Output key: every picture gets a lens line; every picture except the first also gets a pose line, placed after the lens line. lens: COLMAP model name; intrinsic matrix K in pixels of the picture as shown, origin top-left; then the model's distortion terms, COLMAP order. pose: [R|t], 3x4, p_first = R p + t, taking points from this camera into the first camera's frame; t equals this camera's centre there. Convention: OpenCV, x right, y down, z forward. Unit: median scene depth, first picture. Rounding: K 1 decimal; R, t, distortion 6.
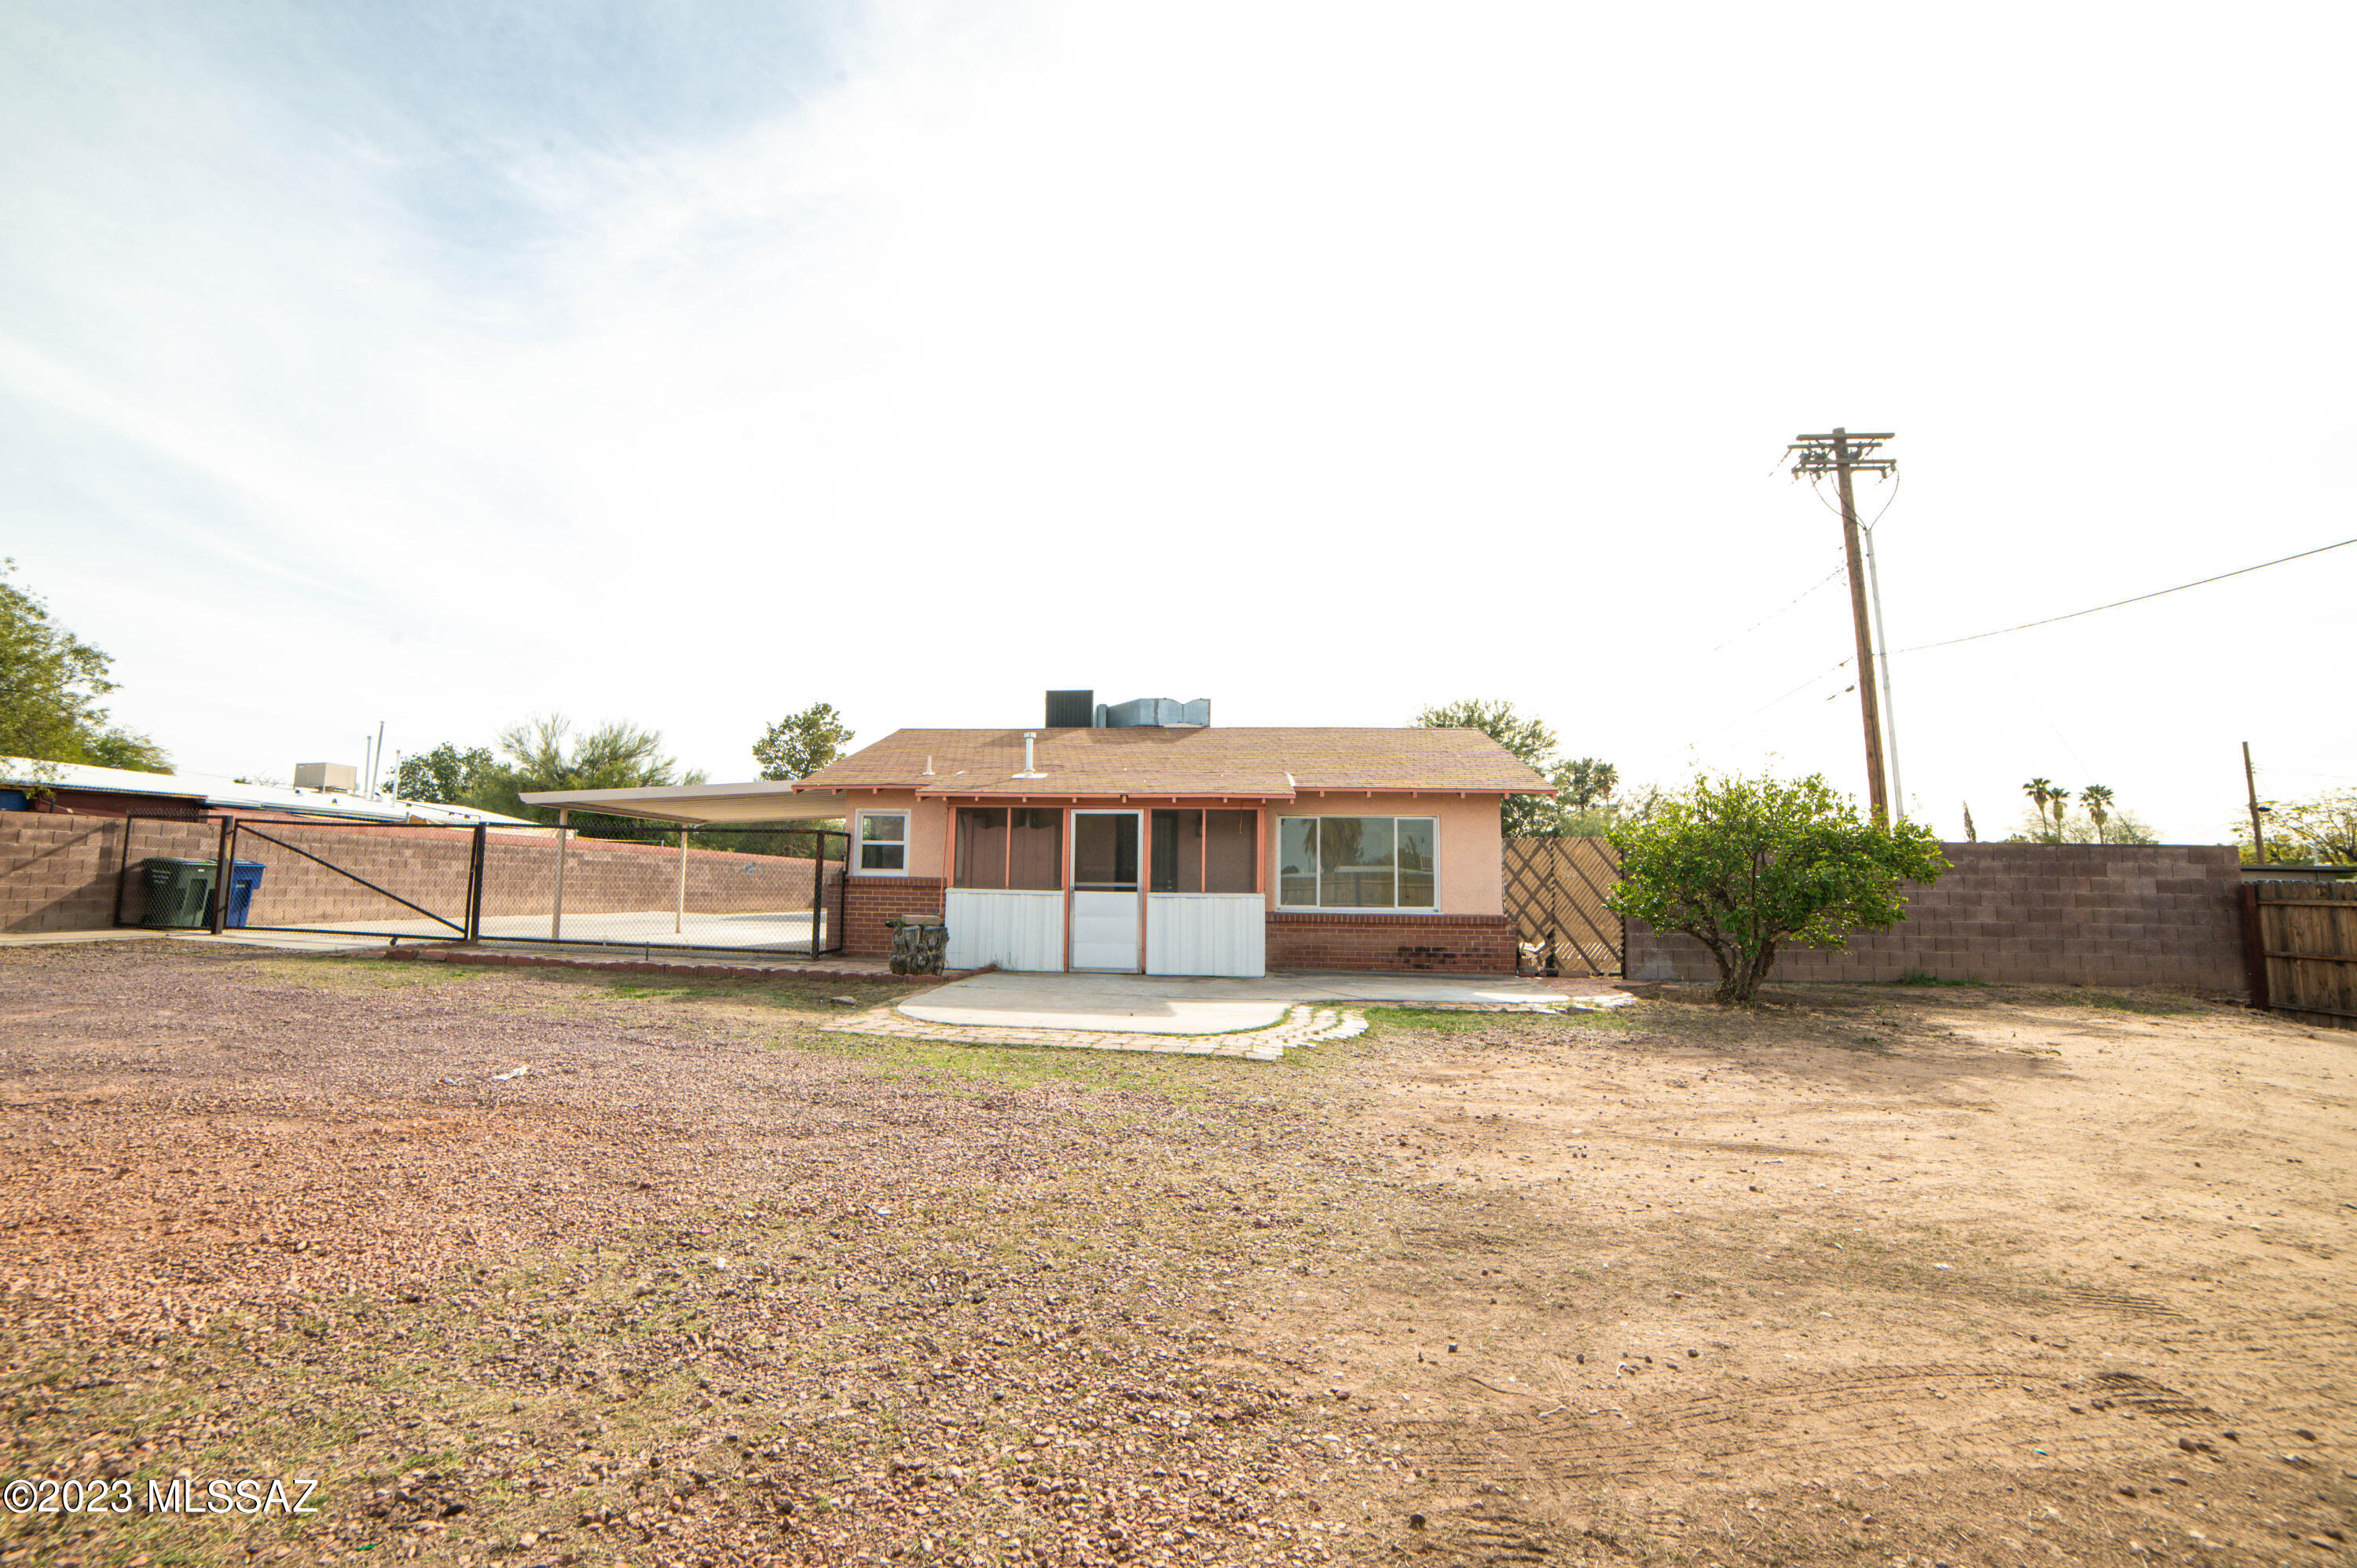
lens RADIAL K [[1001.2, 0, 1135.4], [0, 1001.2, 780.8], [0, 0, 1]] dist [-0.117944, 0.051214]
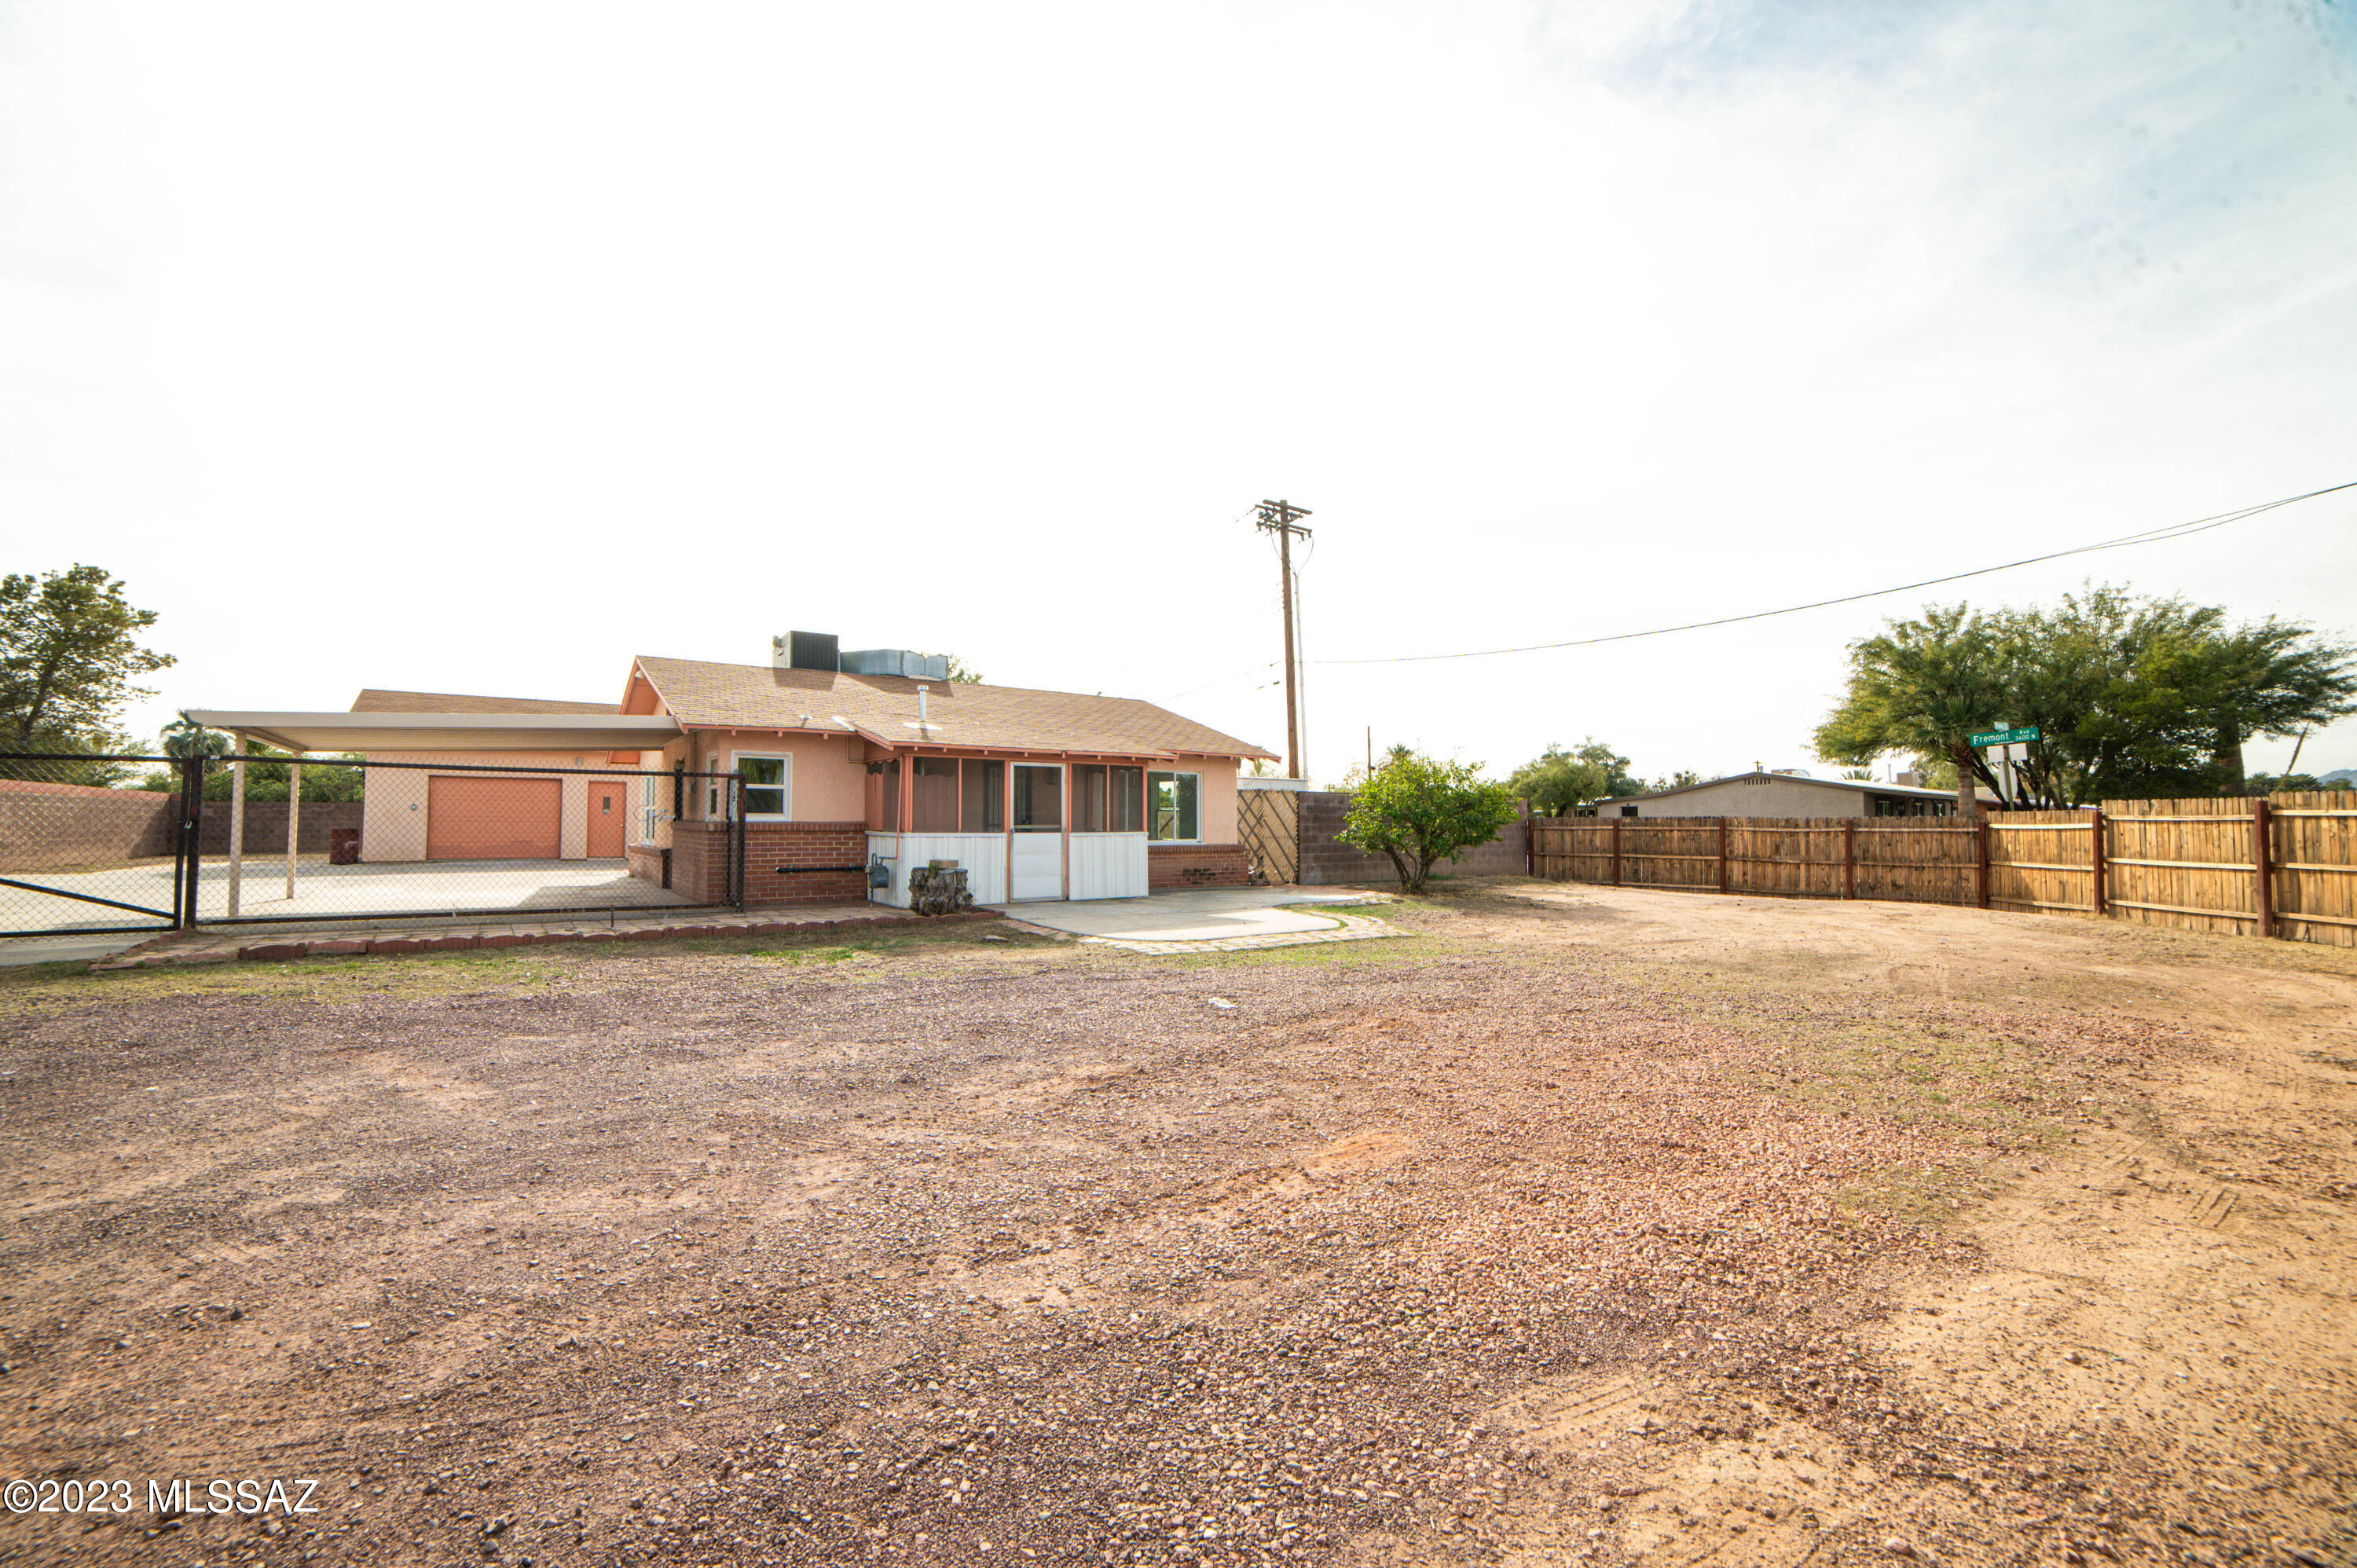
lens RADIAL K [[957.8, 0, 1166.7], [0, 957.8, 780.8], [0, 0, 1]] dist [-0.106348, 0.037694]
pose [[0.732934, 0.014021, 0.680156, -0.622509], [-0.060953, 0.997120, 0.045129, -0.008854], [-0.677564, -0.074534, 0.731677, 0.073557]]
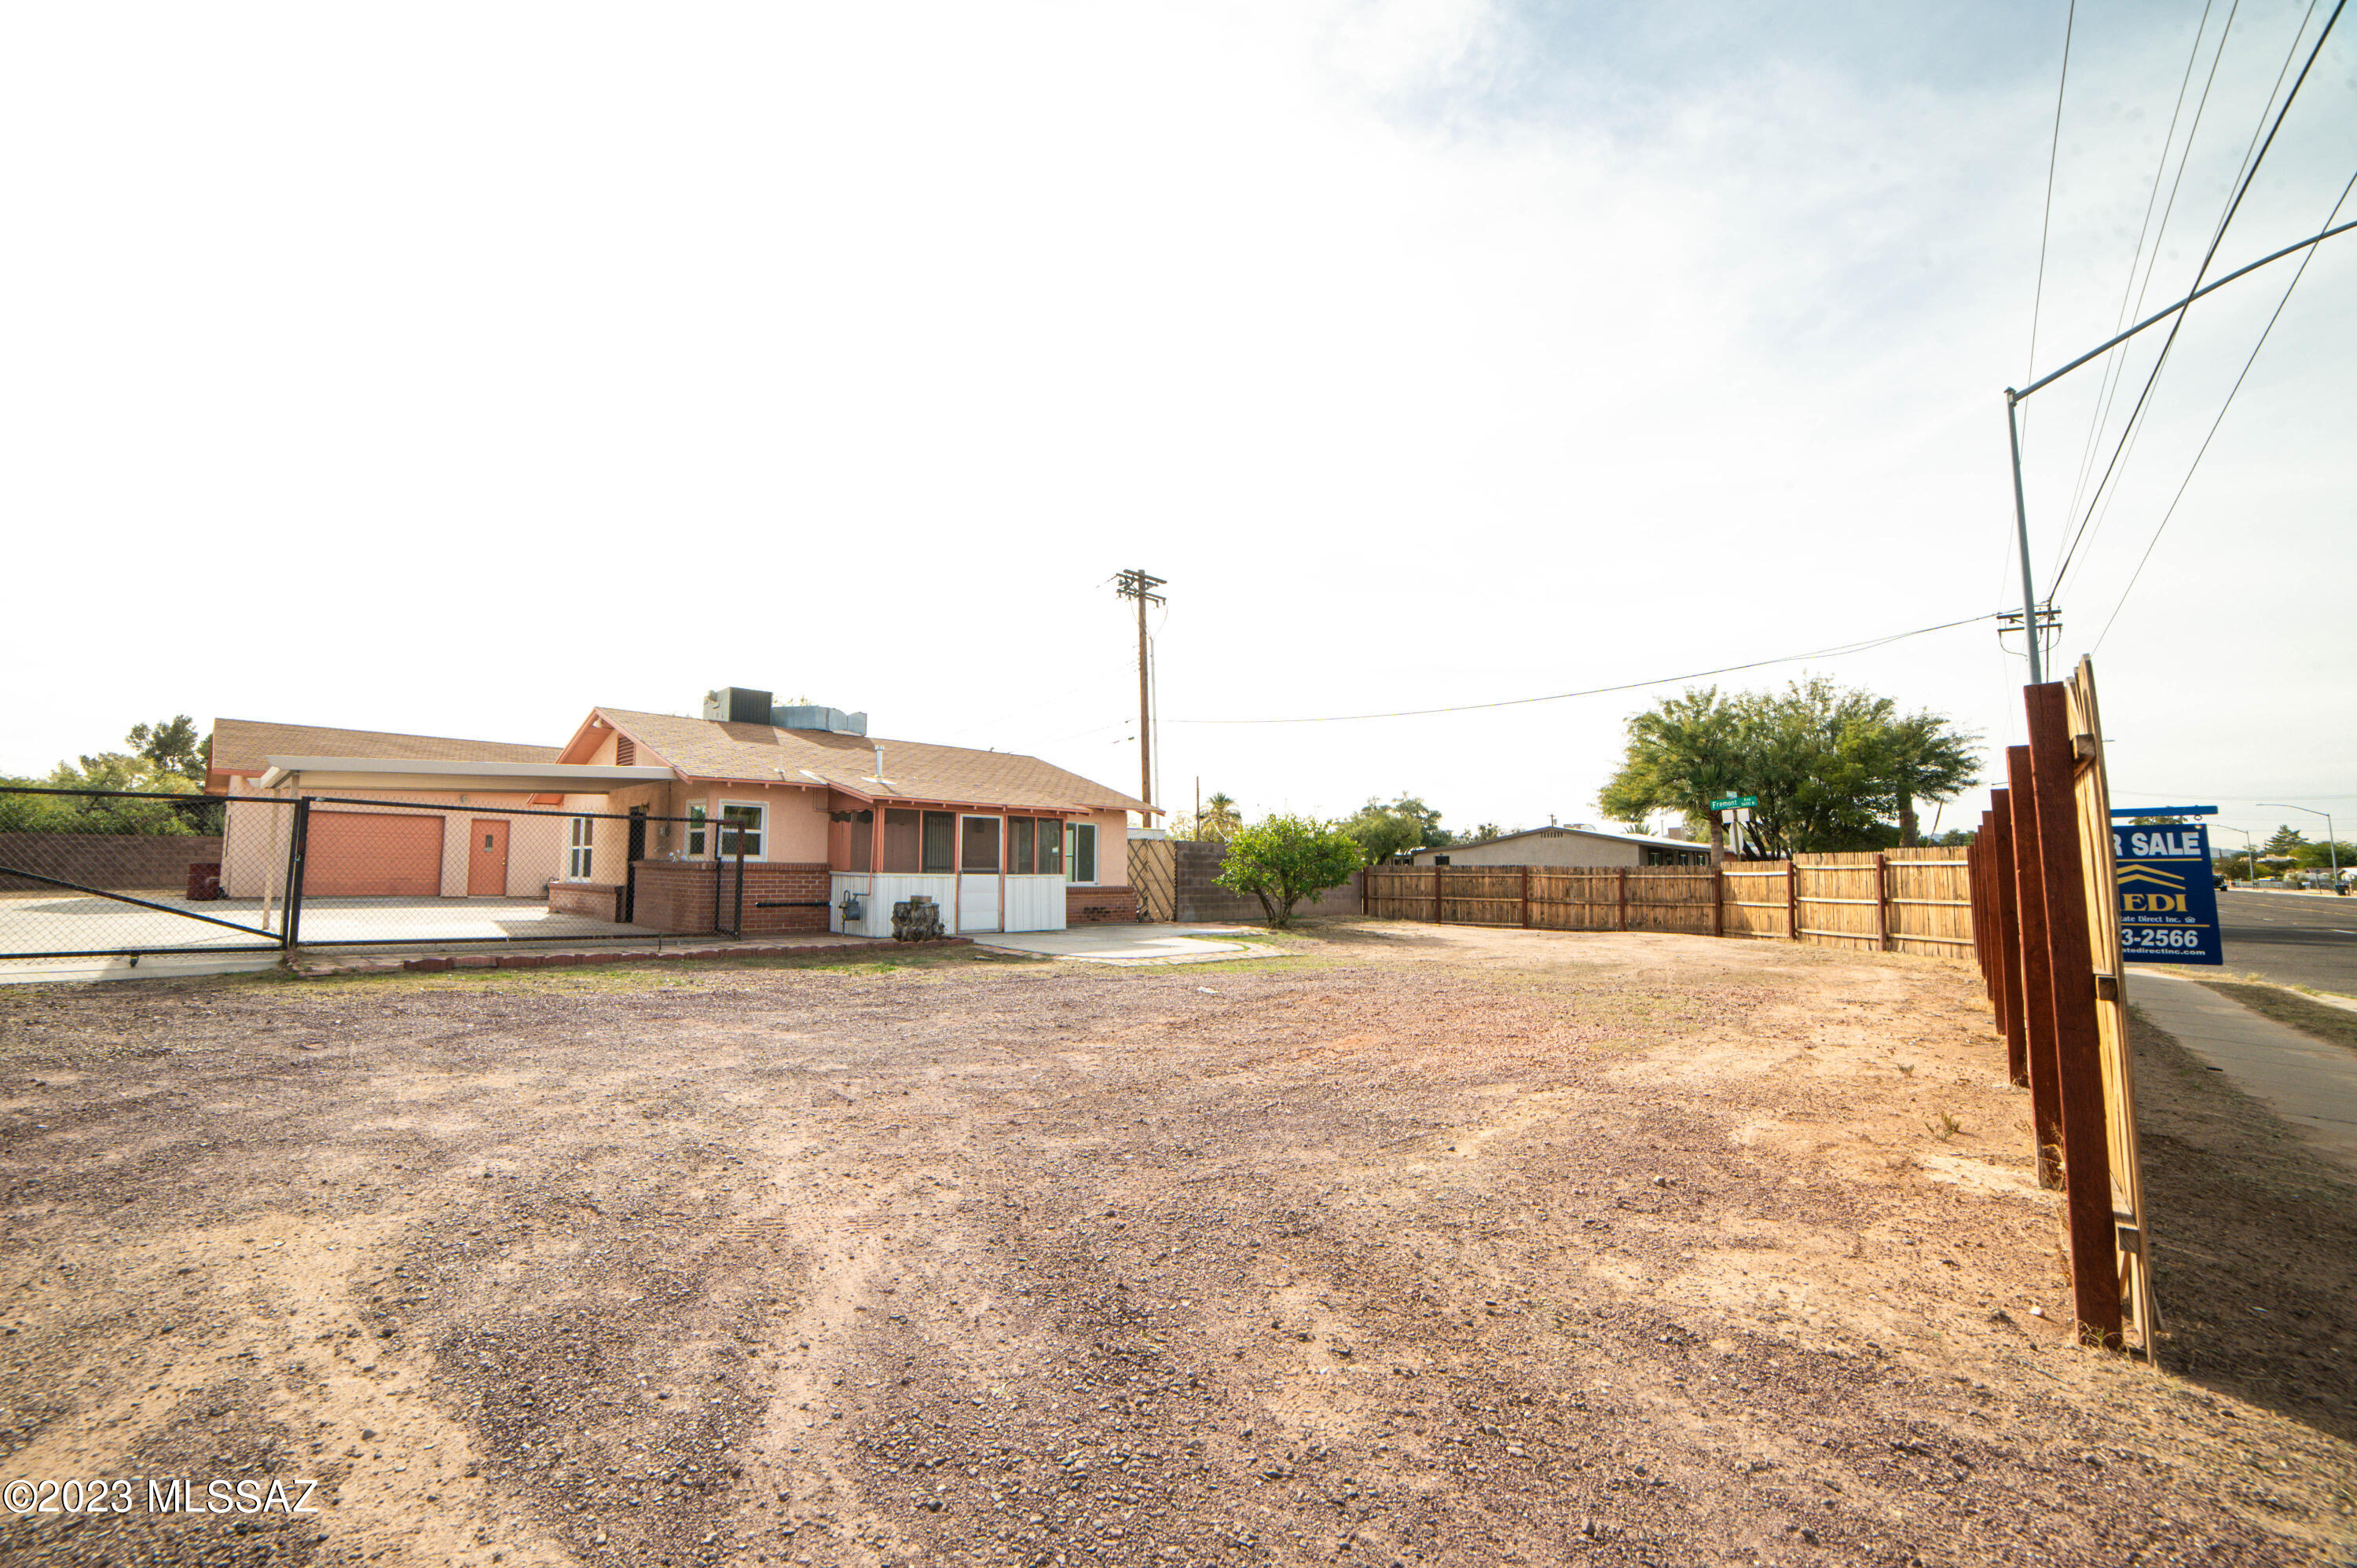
lens RADIAL K [[982.1, 0, 1139.4], [0, 982.1, 779.3], [0, 0, 1]] dist [-0.113211, 0.040827]
pose [[0.610371, 0.061452, 0.789728, -0.882887], [-0.082200, 0.996517, -0.014012, -0.016726], [-0.787839, -0.056363, 0.613297, 0.007209]]
